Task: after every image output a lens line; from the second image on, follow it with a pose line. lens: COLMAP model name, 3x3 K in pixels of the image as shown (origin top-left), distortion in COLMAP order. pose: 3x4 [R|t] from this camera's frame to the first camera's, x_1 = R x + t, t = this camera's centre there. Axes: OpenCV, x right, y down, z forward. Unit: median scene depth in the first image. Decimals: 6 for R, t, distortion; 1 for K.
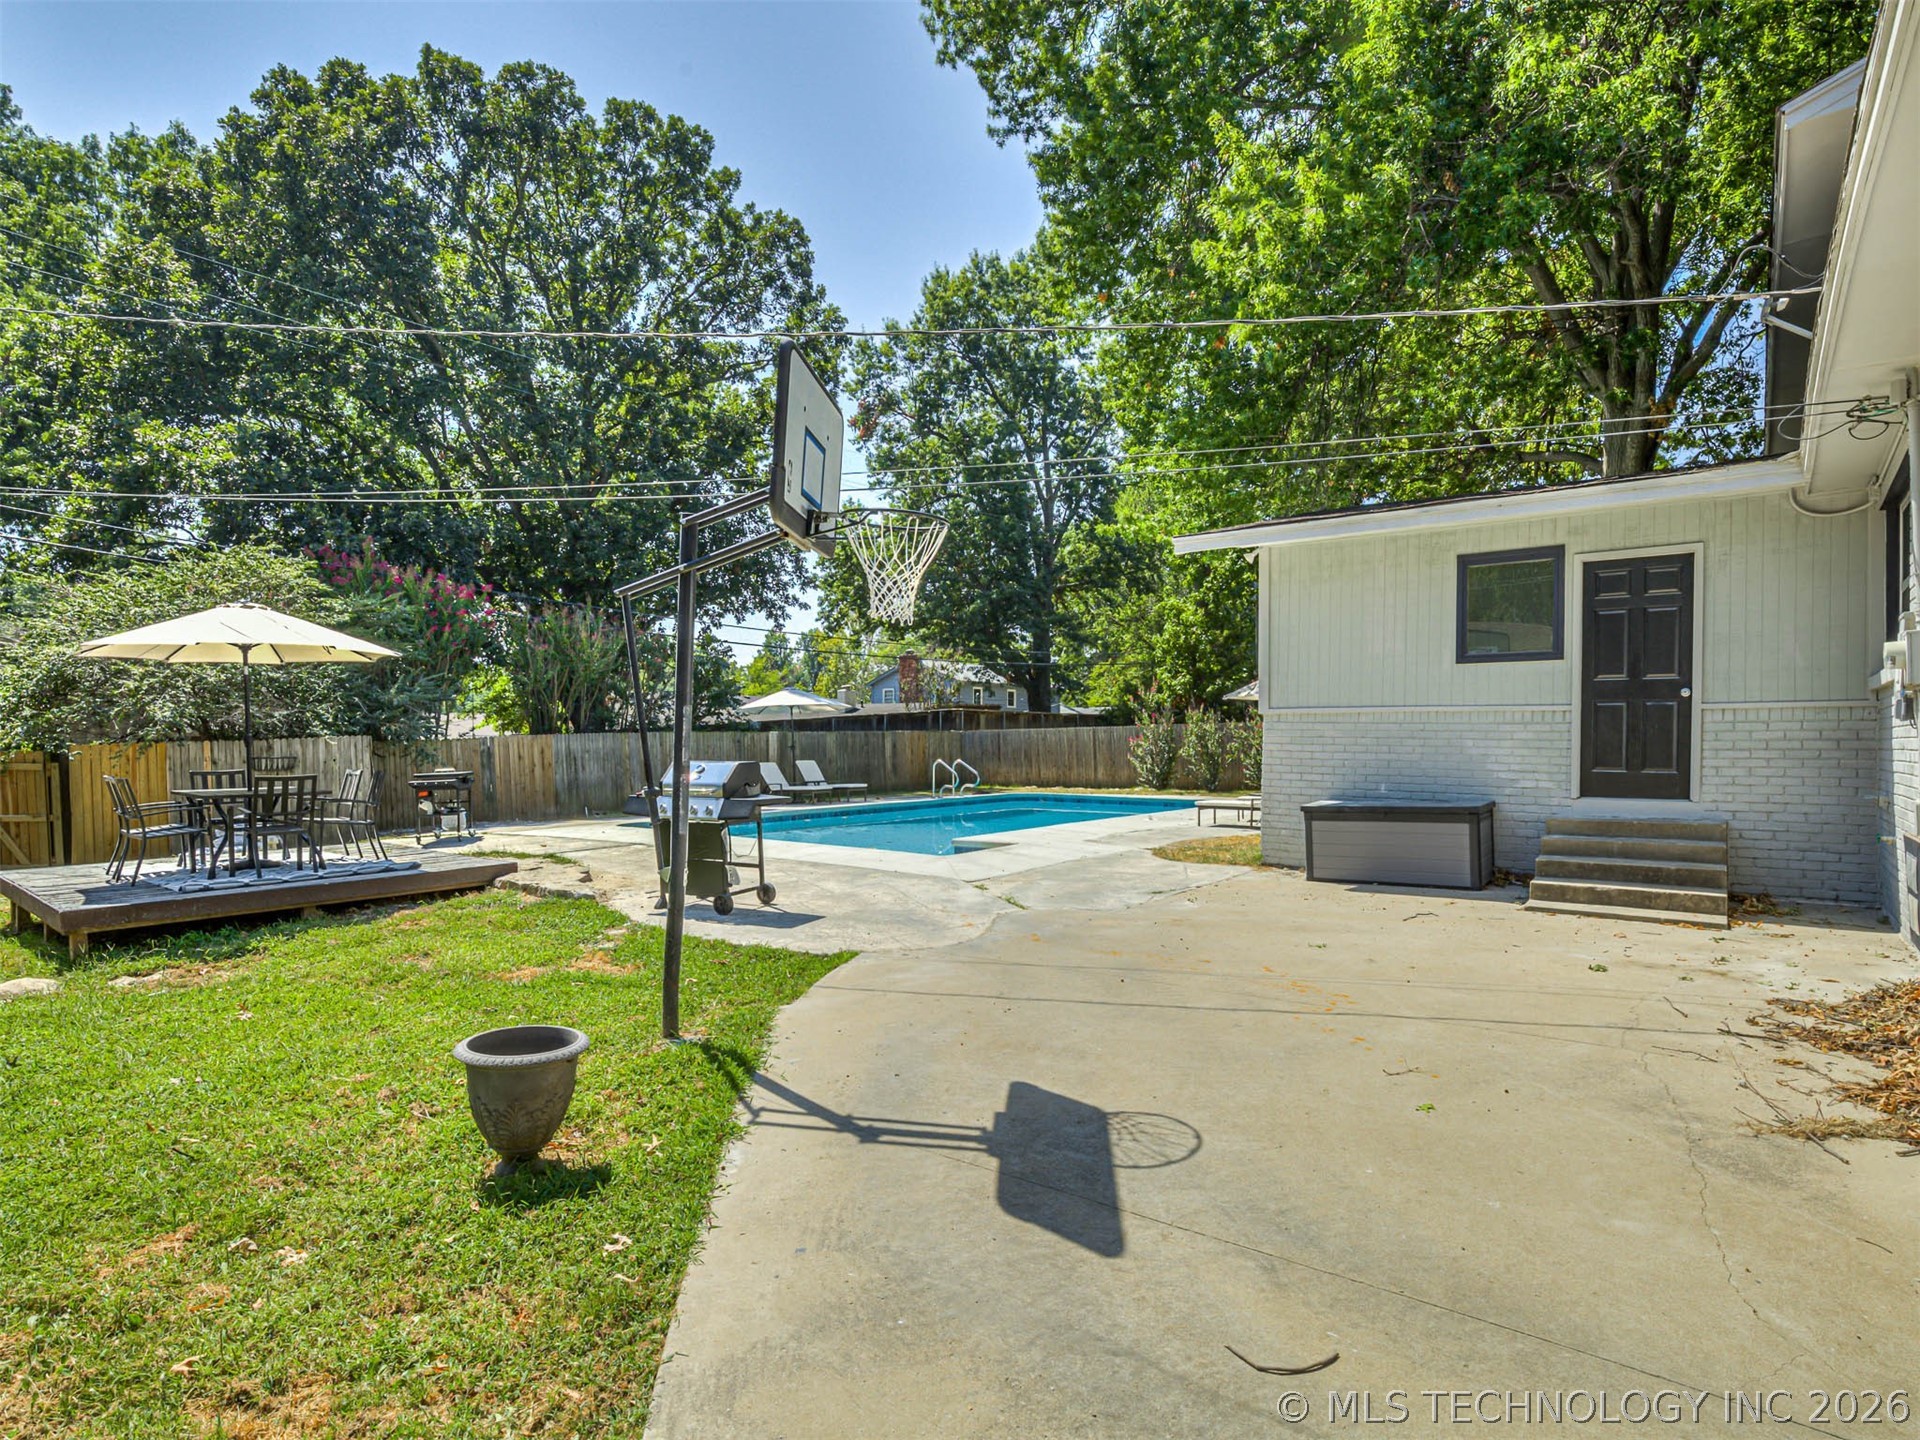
lens RADIAL K [[1033.4, 0, 964.7], [0, 1033.4, 717.3], [0, 0, 1]] dist [0.000345, 0.002612]
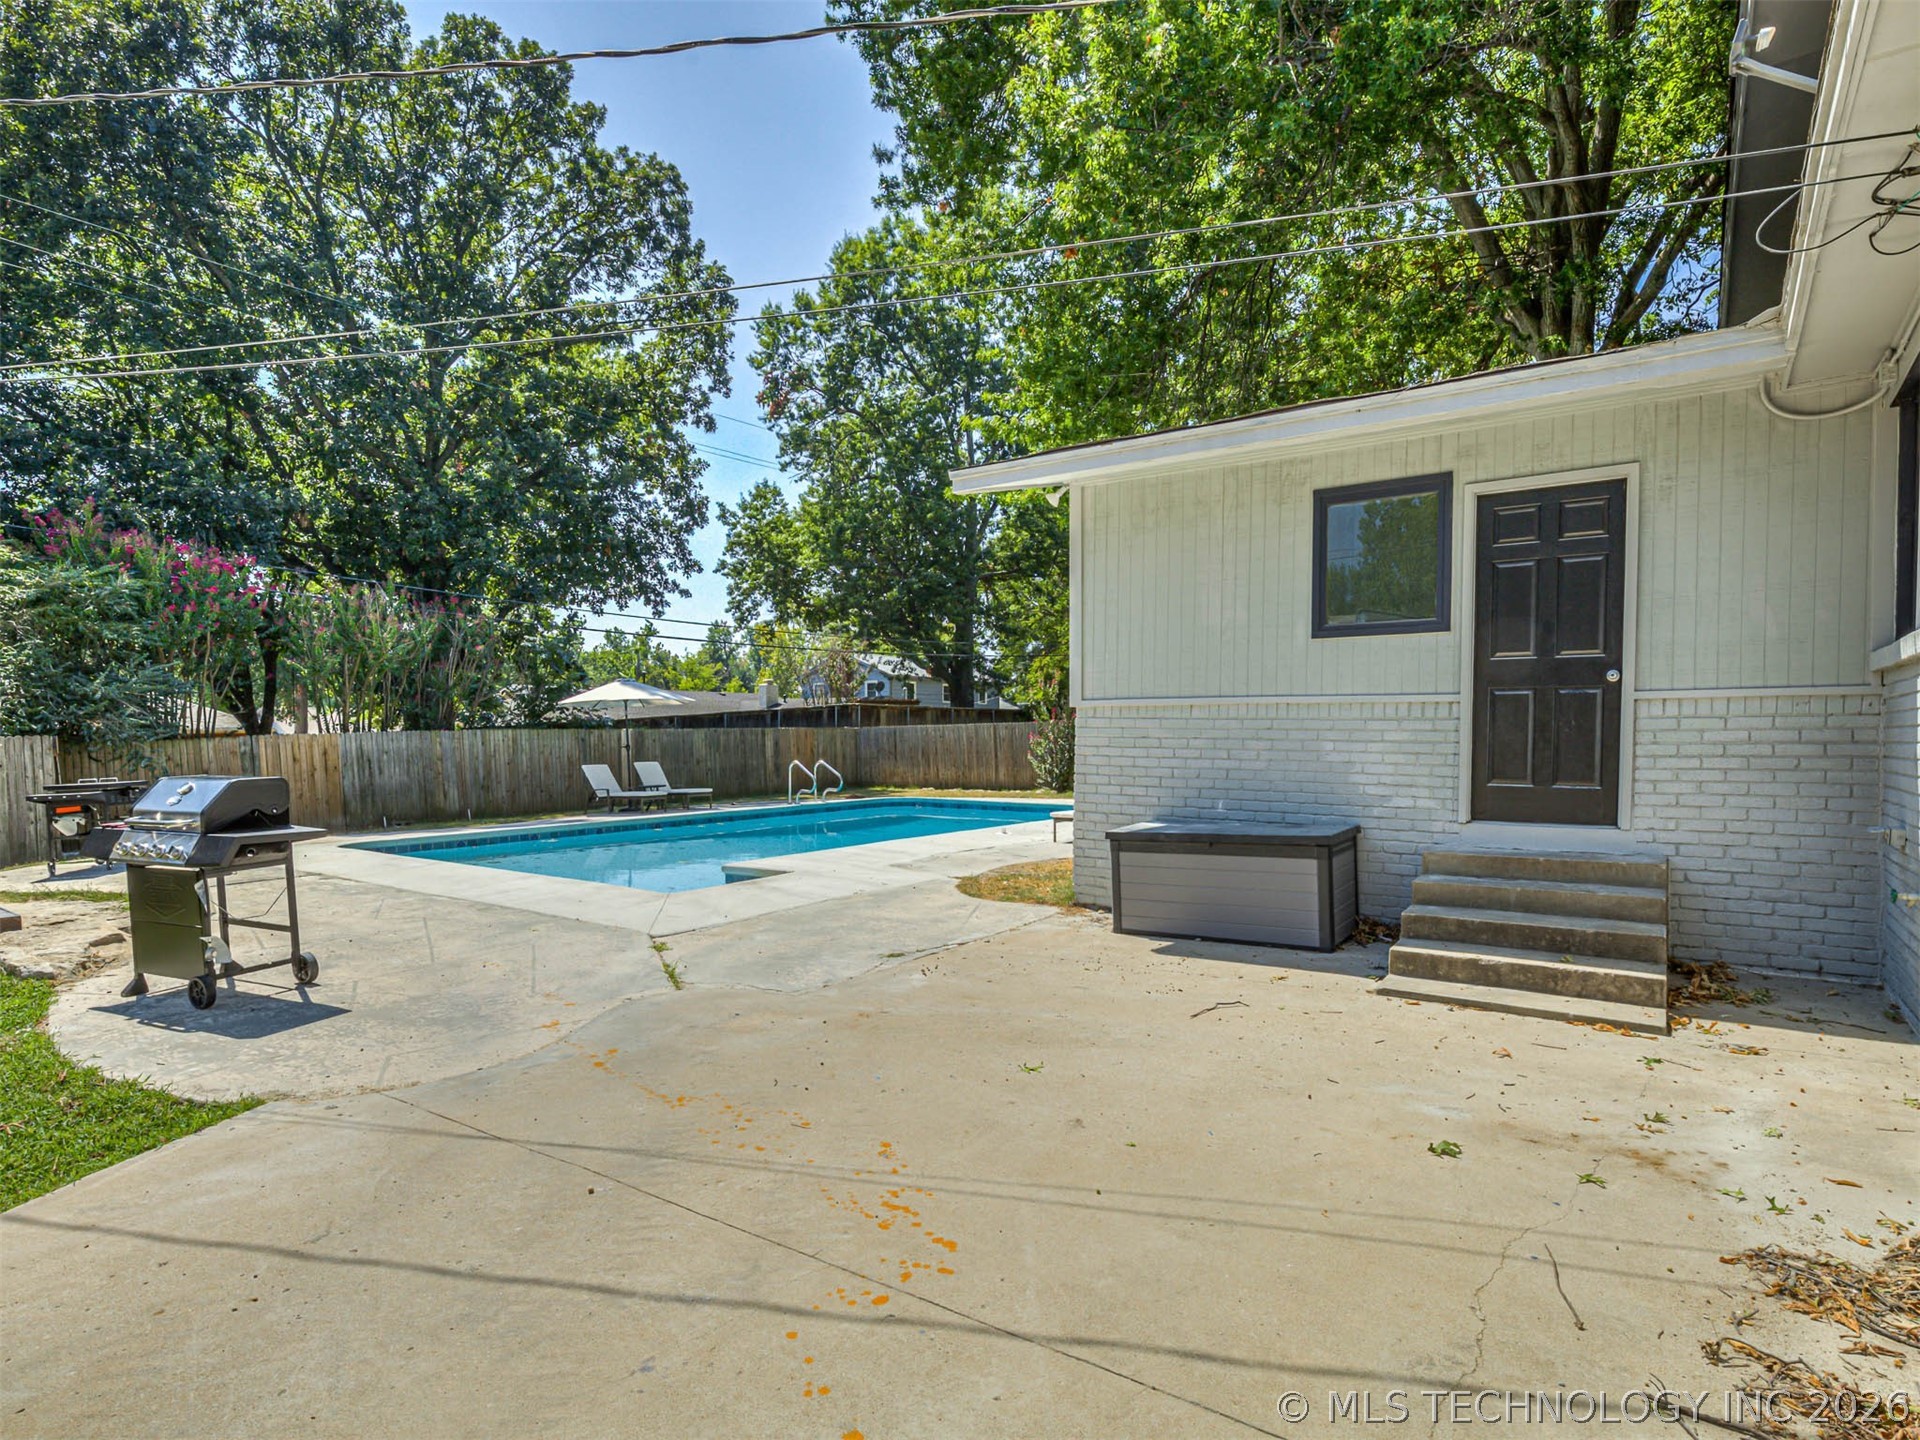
lens RADIAL K [[1033.4, 0, 959.0], [0, 1033.4, 732.4], [0, 0, 1]] dist [0.000345, 0.002612]
pose [[0.999433, -0.002101, 0.033619, 0.115572], [0.001466, 0.999820, 0.018903, 0.000334], [-0.033653, -0.018843, 0.999256, 0.157031]]
